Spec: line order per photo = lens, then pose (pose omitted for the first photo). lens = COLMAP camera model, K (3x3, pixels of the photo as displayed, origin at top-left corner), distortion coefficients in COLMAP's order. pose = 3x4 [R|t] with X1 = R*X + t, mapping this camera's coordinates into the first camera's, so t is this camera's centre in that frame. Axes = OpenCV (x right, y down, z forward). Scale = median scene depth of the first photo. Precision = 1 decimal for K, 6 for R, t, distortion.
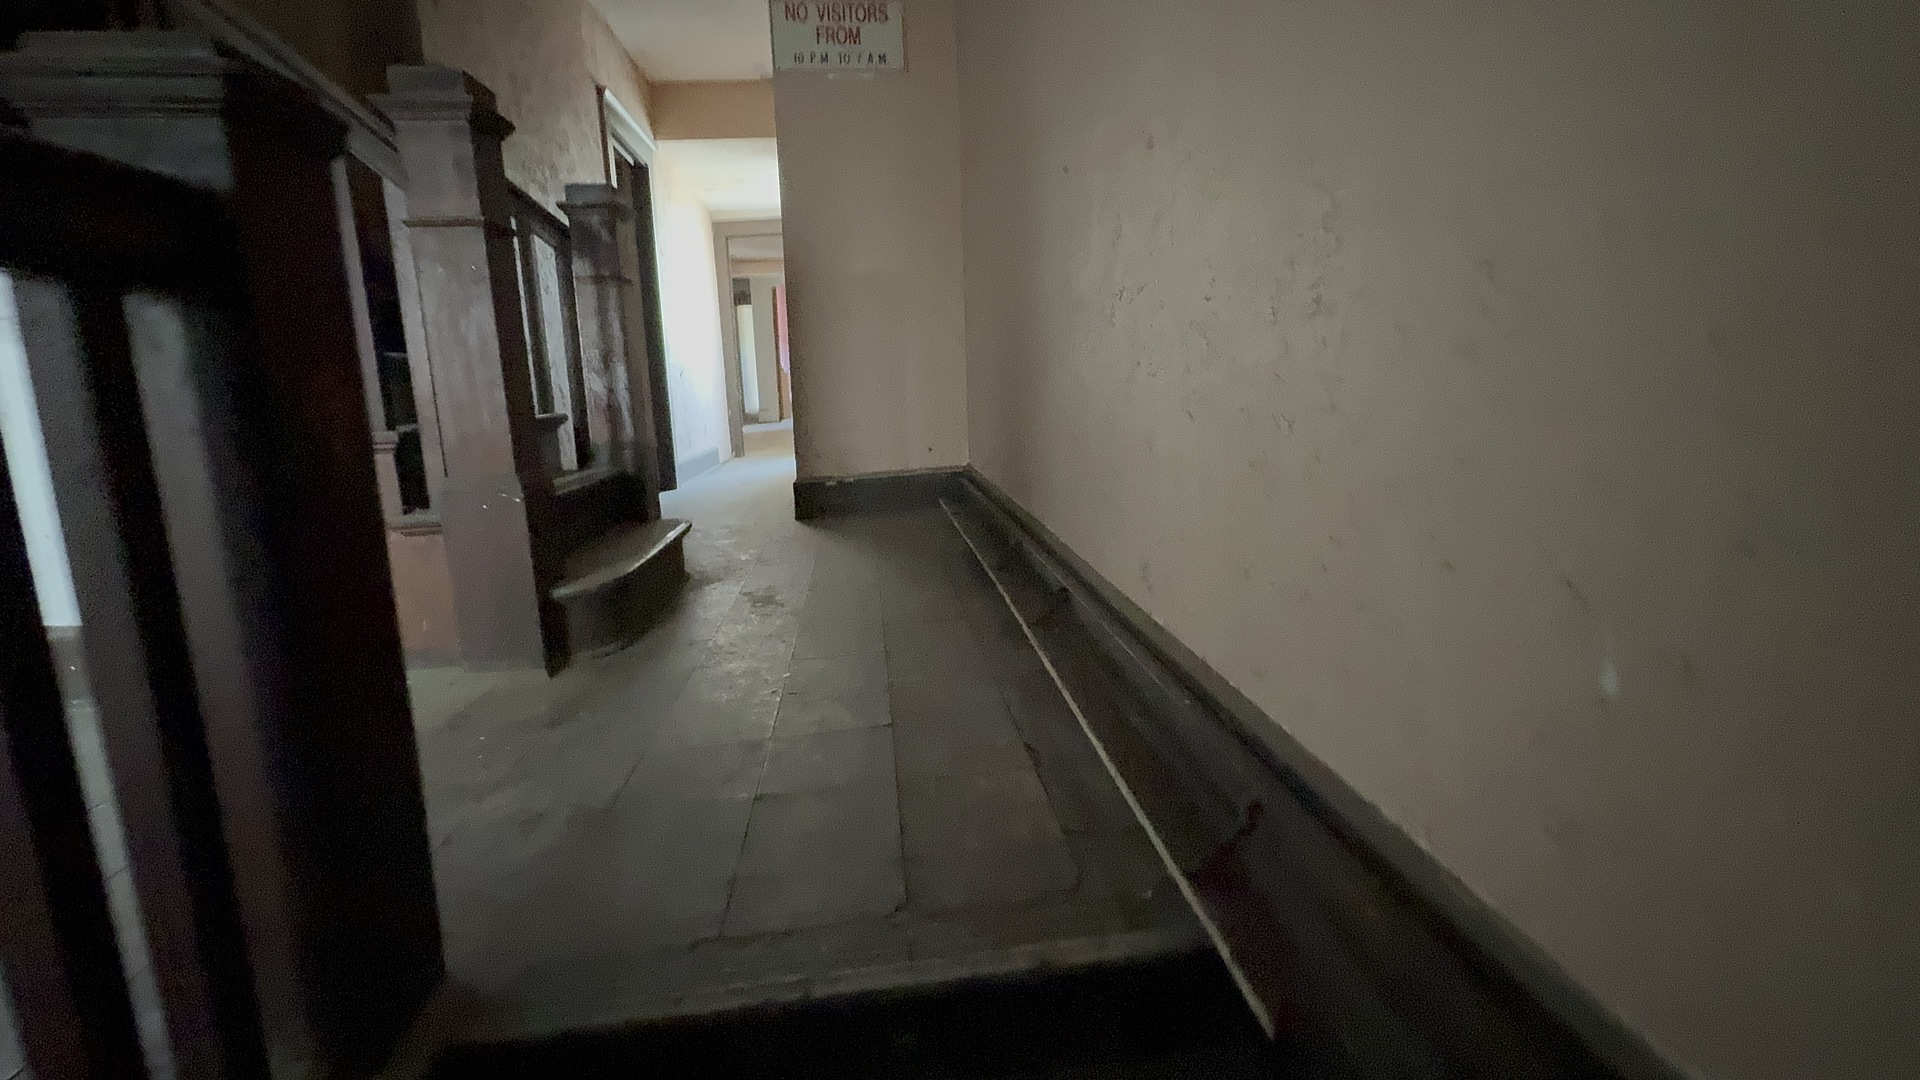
lens RADIAL K [[834.4, 0, 956.6], [0, 834.4, 539.5], [0, 0, 1]] dist [0.003702, 0.000377]
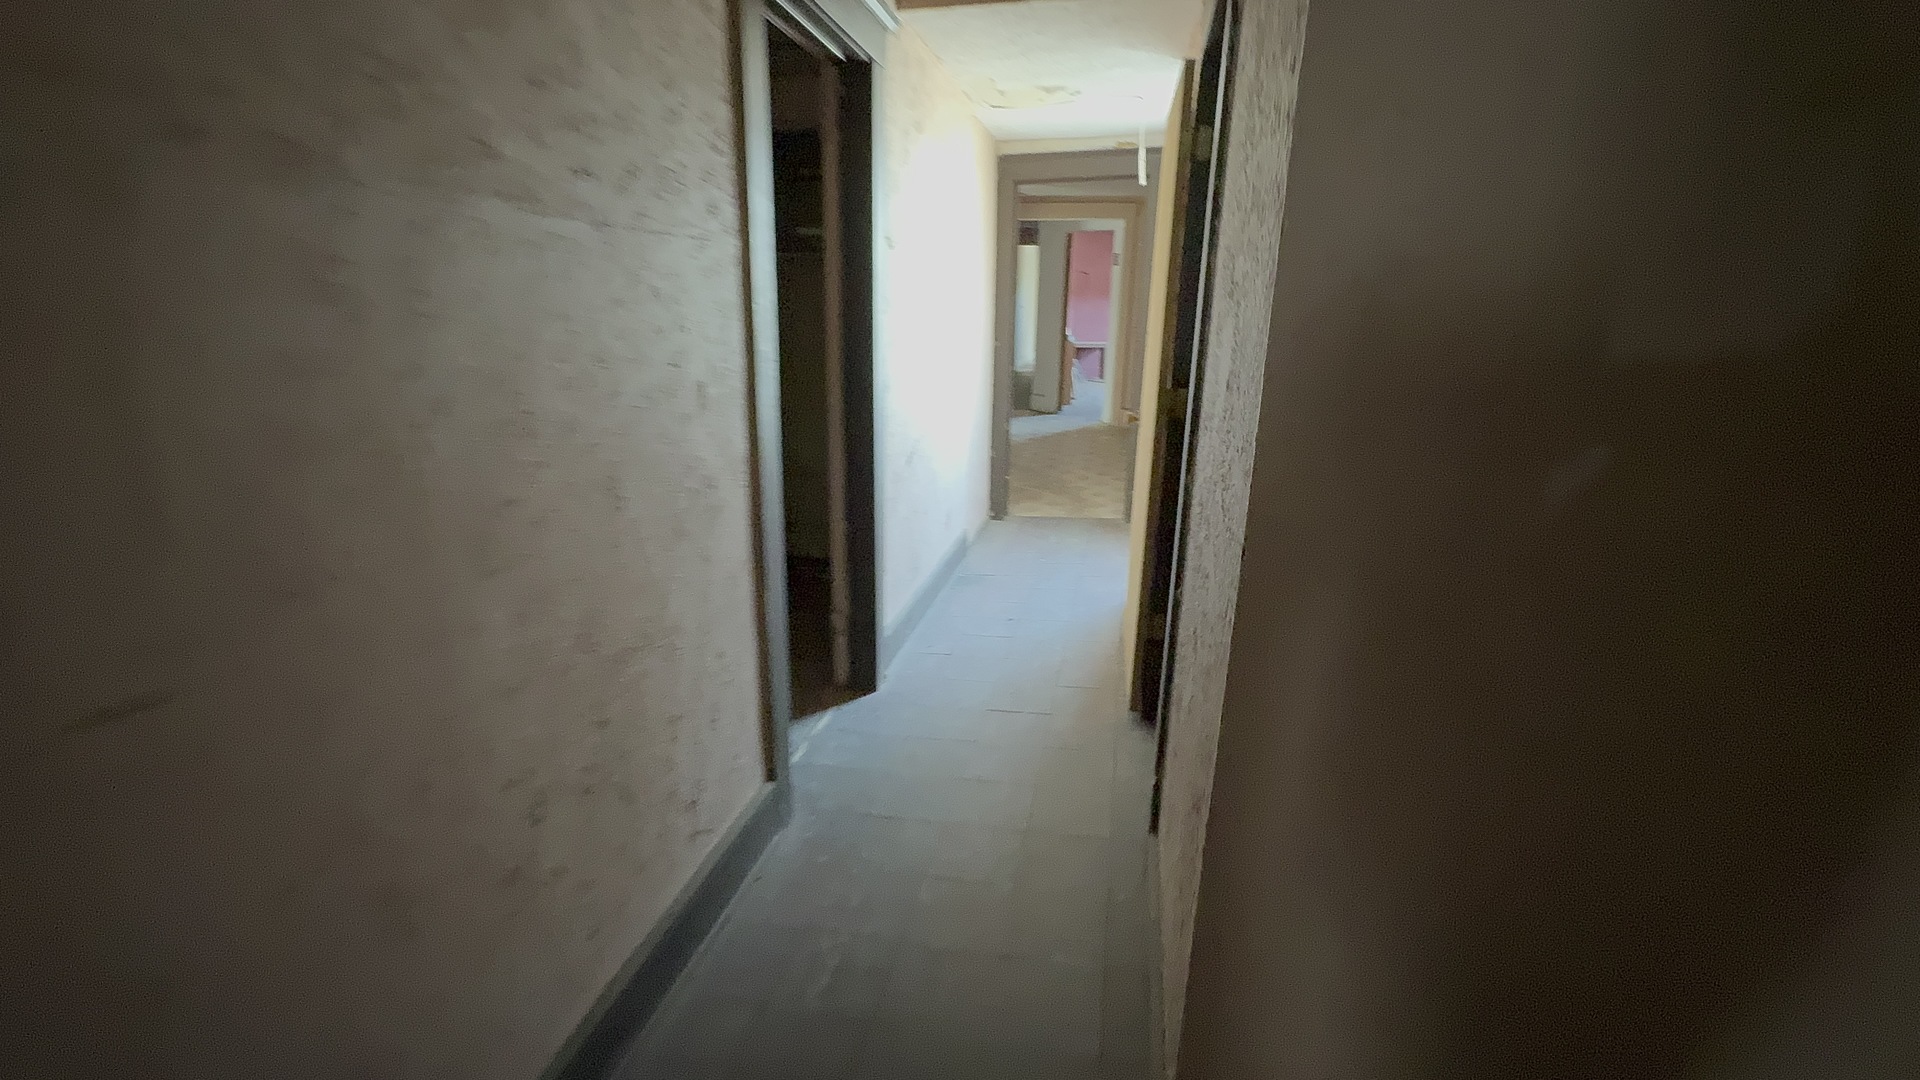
lens RADIAL K [[834.4, 0, 959.0], [0, 834.4, 537.4], [0, 0, 1]] dist [0.003702, 0.000377]
pose [[0.950860, 0.117847, -0.286316, -0.071067], [-0.090993, 0.990258, 0.105398, -0.107329], [0.295948, -0.074166, 0.952320, 0.248078]]
